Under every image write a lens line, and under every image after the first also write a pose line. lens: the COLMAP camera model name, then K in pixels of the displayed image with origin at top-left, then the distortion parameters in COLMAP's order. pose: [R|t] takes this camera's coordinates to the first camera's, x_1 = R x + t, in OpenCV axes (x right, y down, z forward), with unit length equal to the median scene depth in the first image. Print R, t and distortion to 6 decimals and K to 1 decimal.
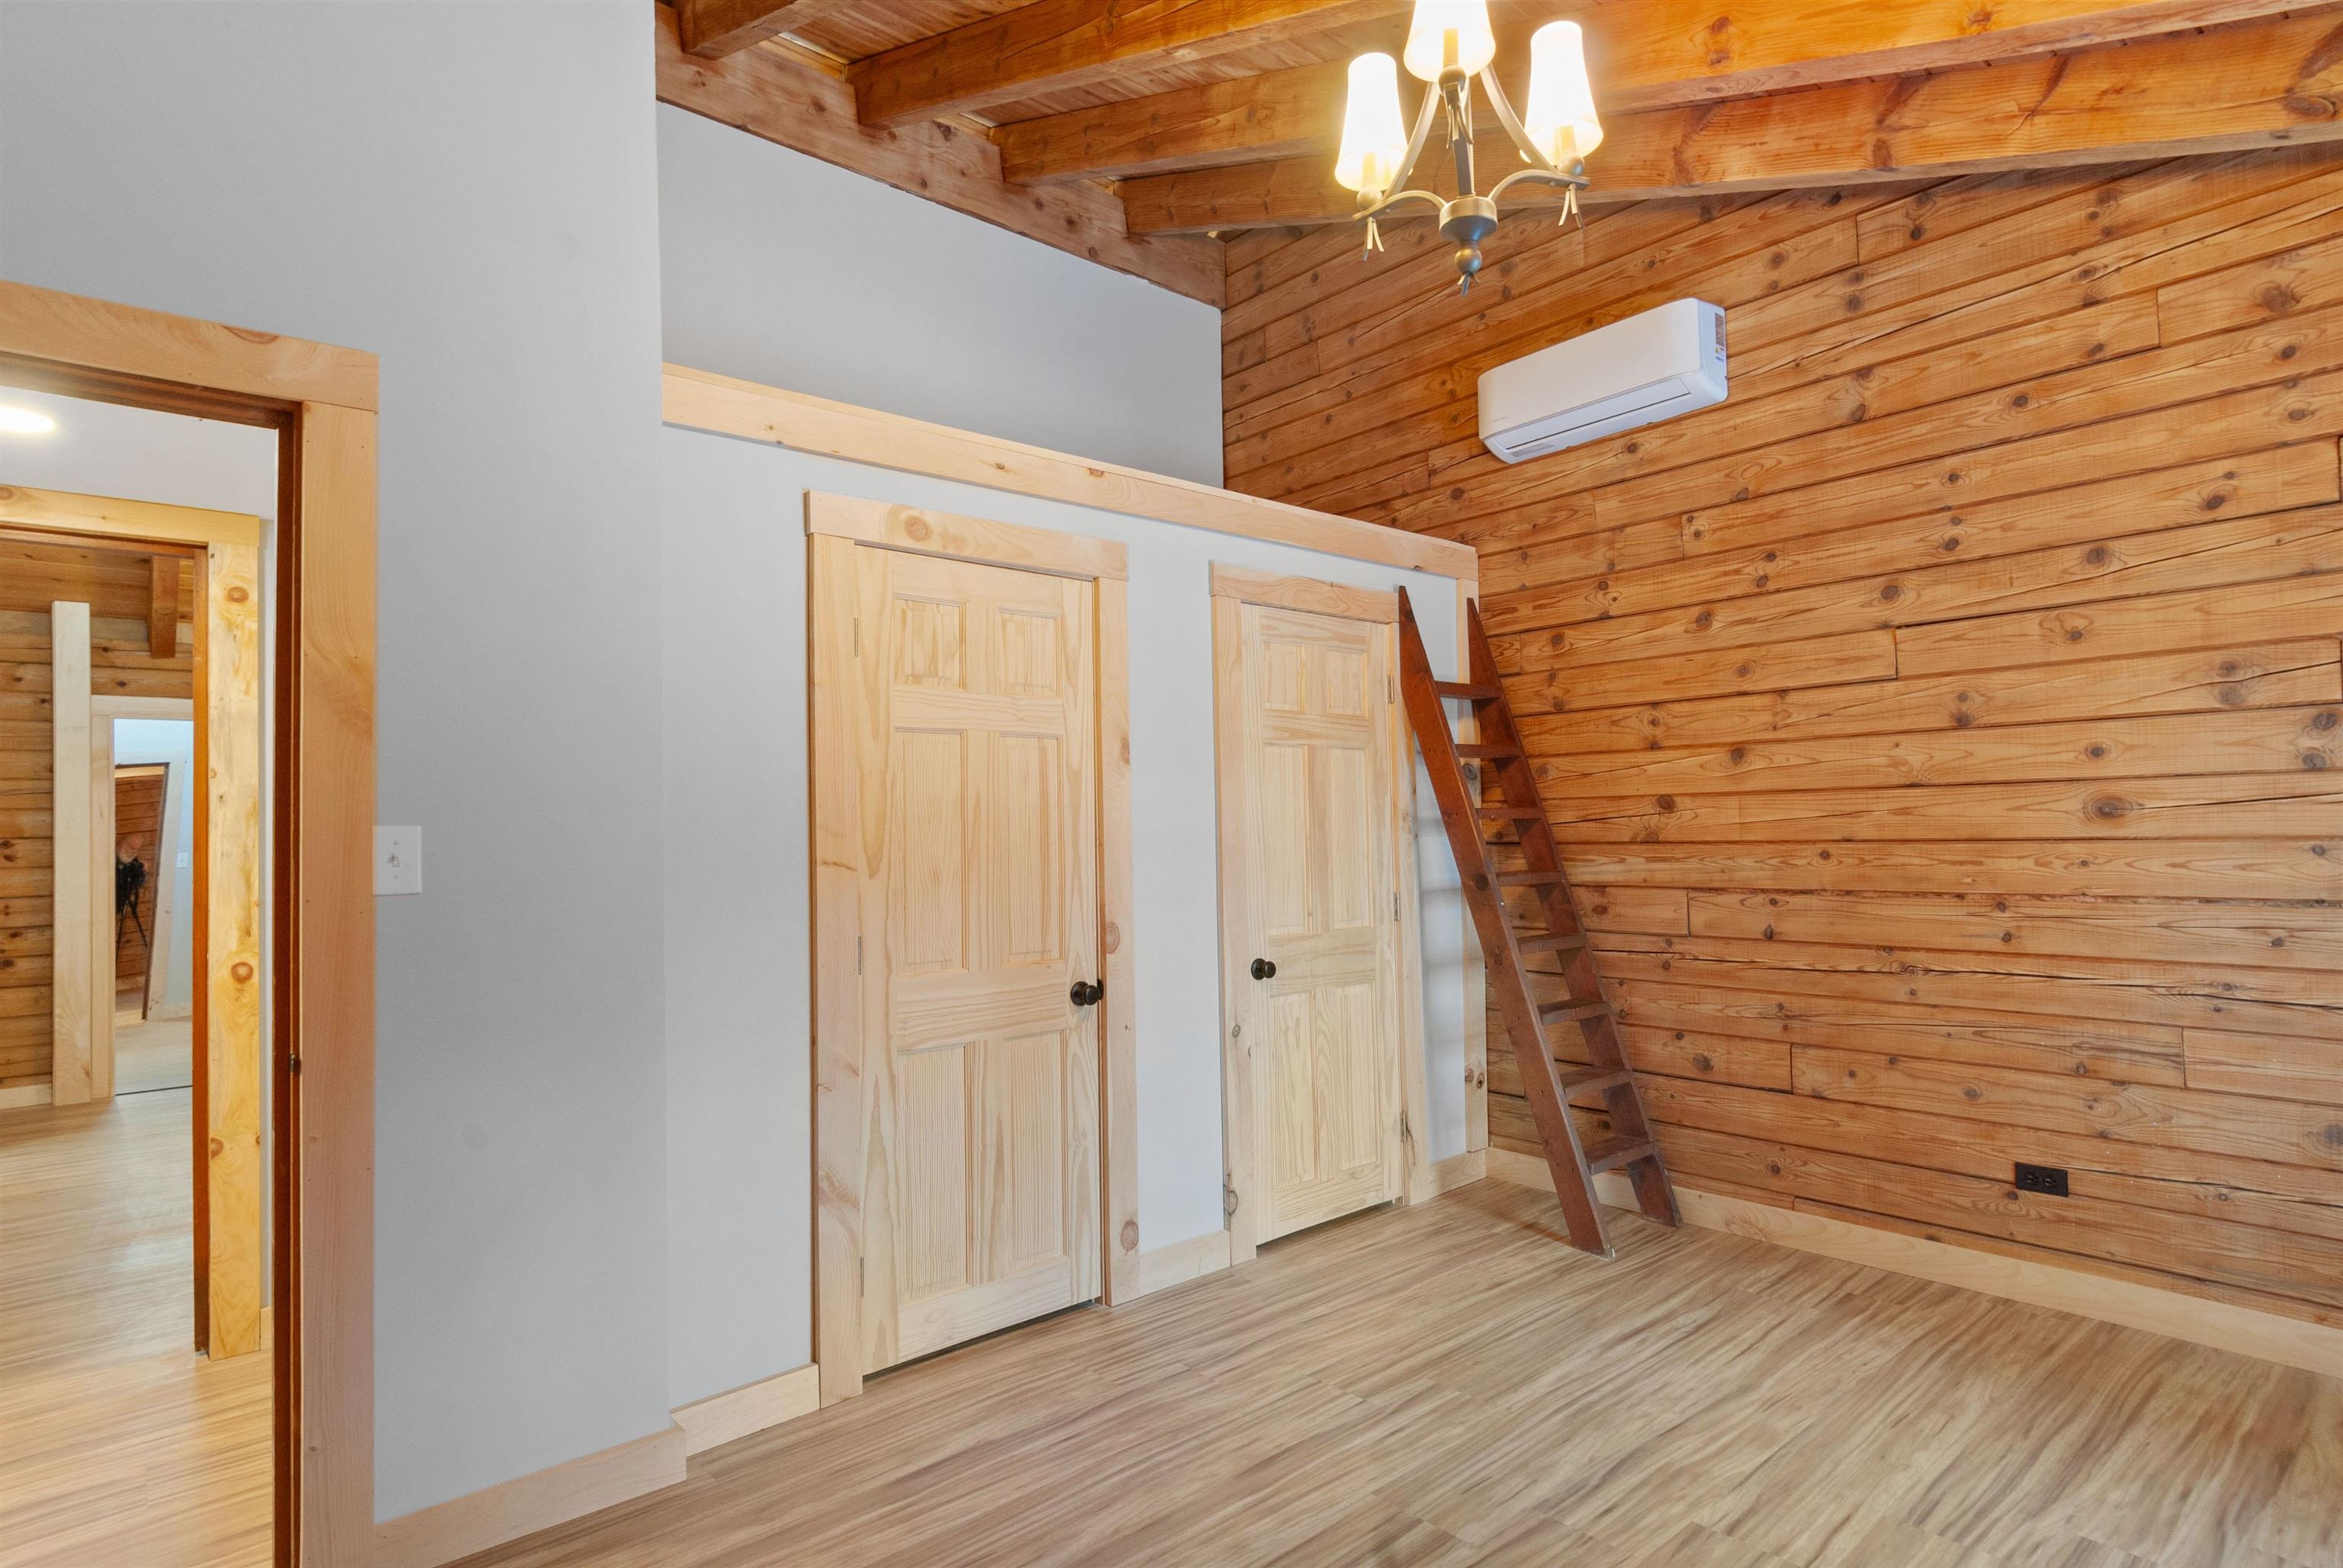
lens RADIAL K [[1222.0, 0, 1167.1], [0, 1222.0, 774.0], [0, 0, 1]] dist [-0.001295, 0.000294]
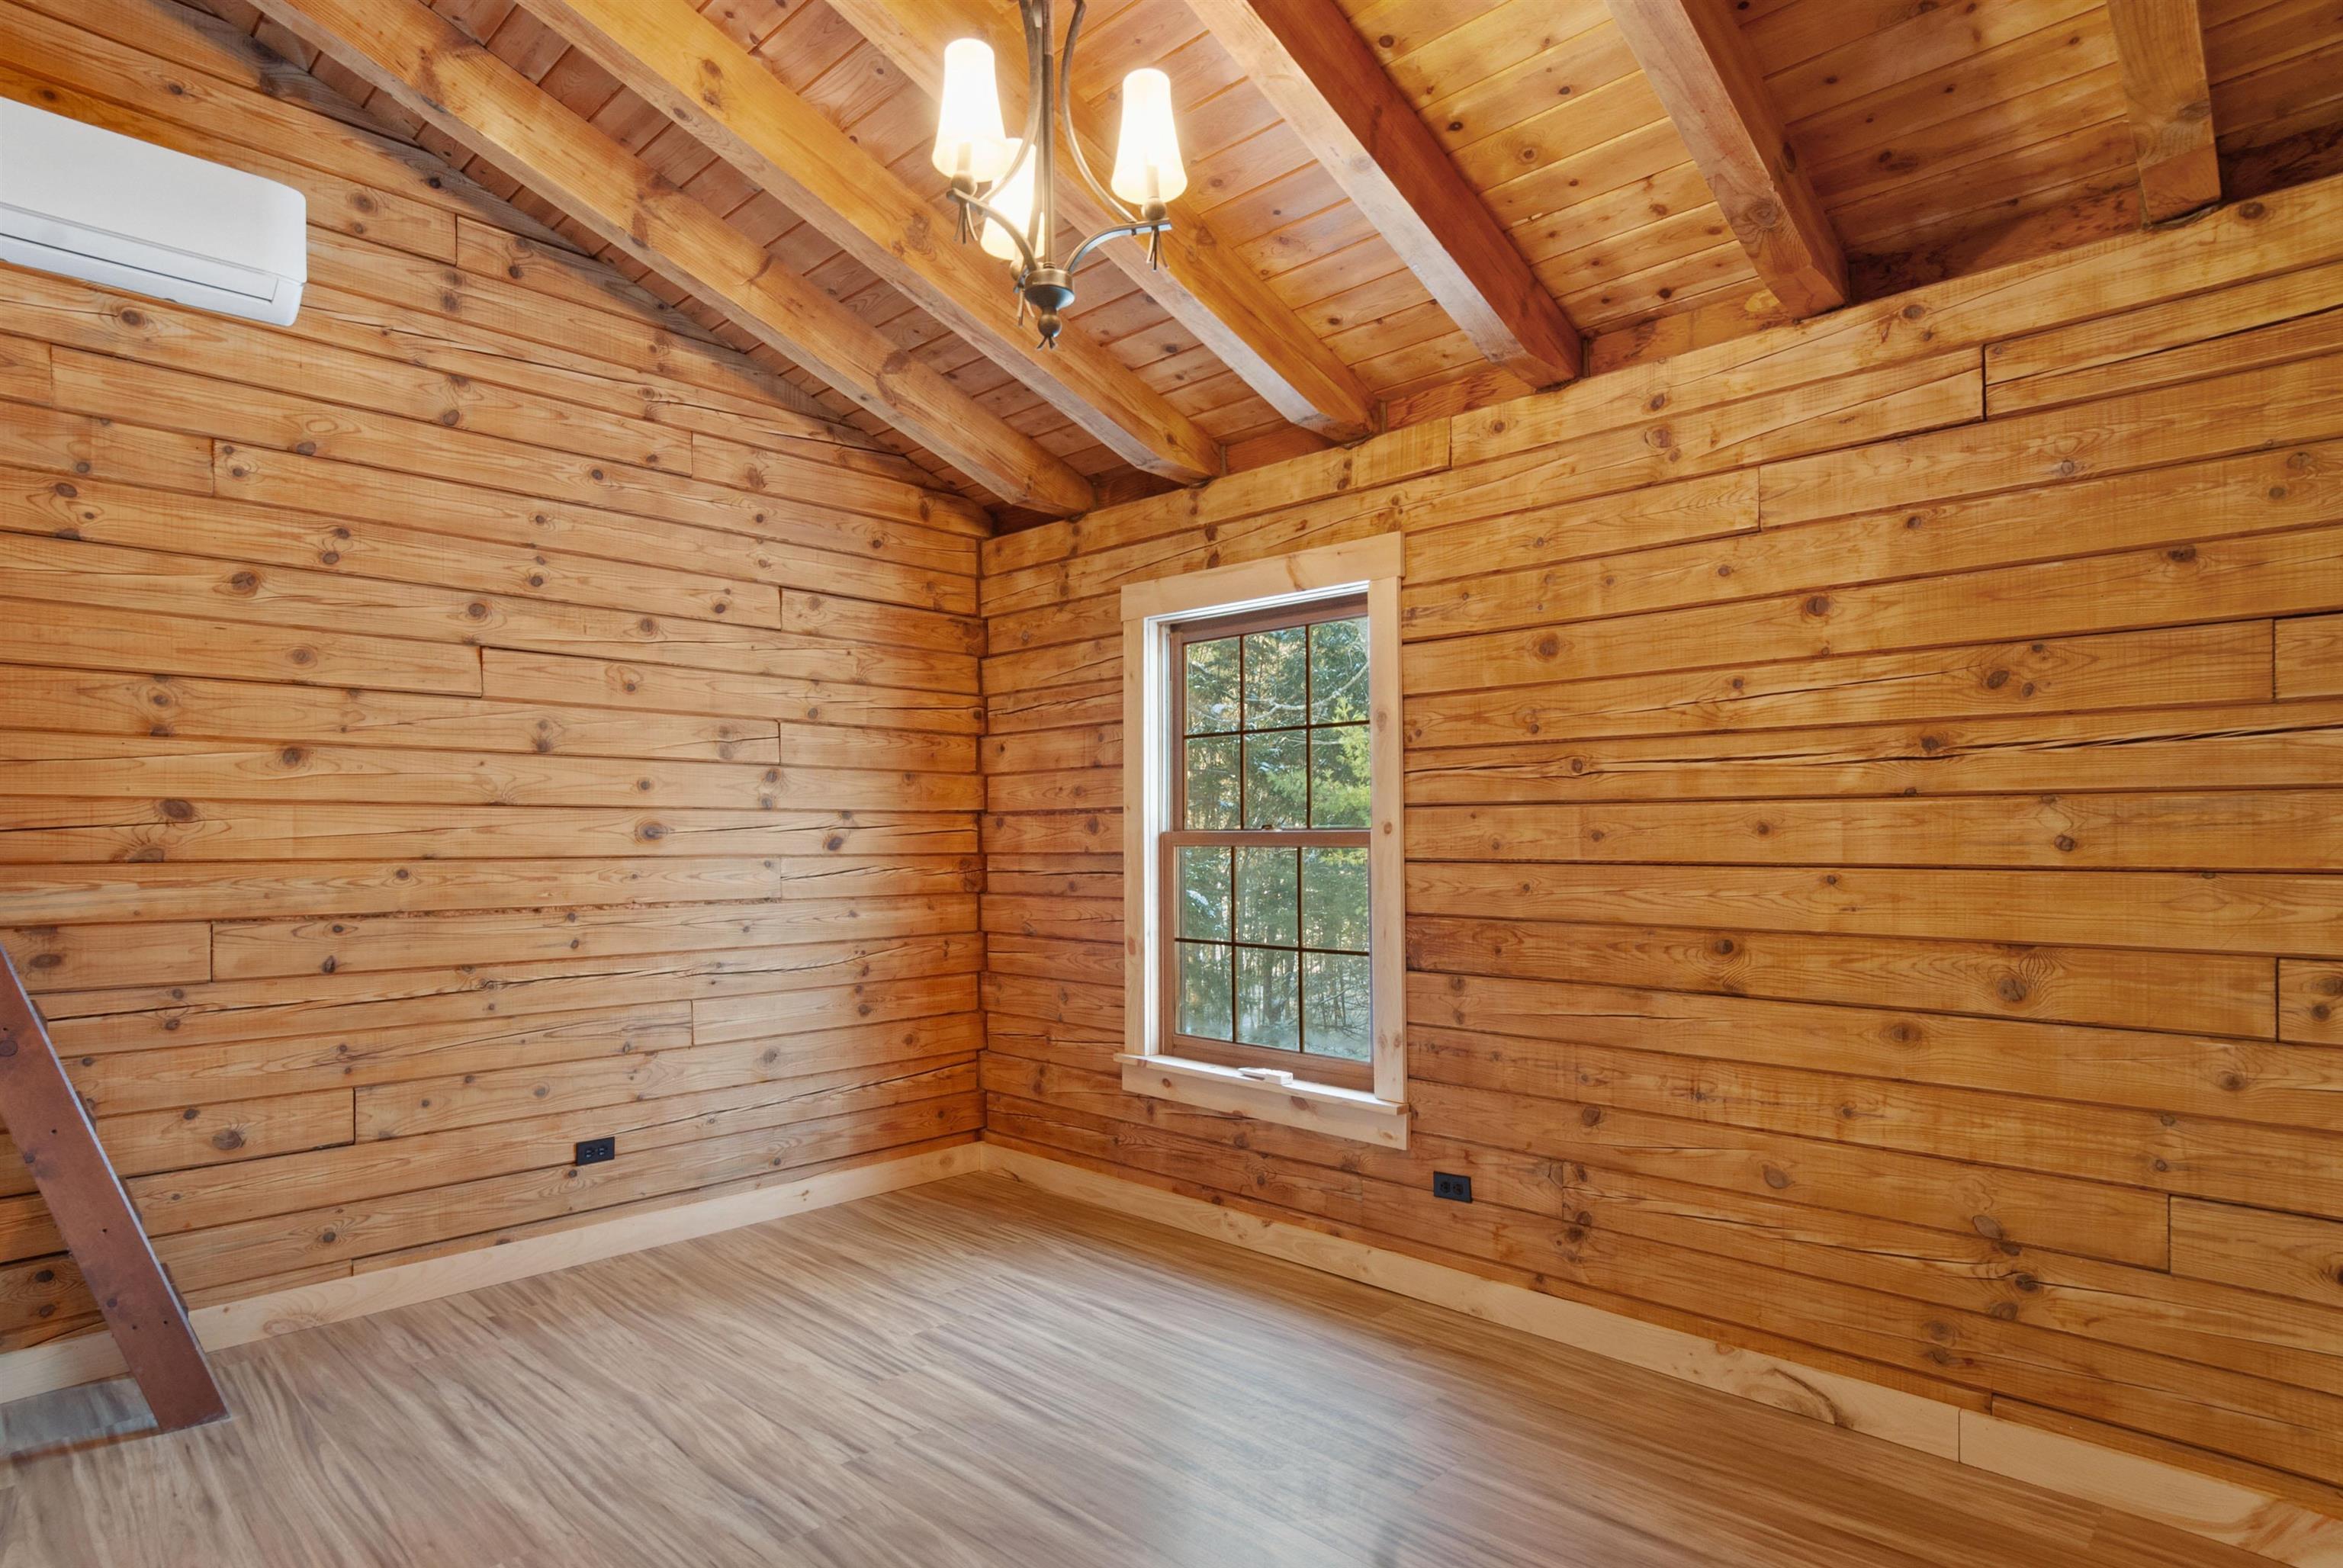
lens RADIAL K [[1250.0, 0, 1178.4], [0, 1250.0, 800.3], [0, 0, 1]] dist [0.000198, -0.001371]
pose [[-0.094729, 0.049900, 0.994252, -0.475166], [-0.046712, 0.997420, -0.054509, 0.035641], [-0.994407, -0.051607, -0.092154, 0.519093]]
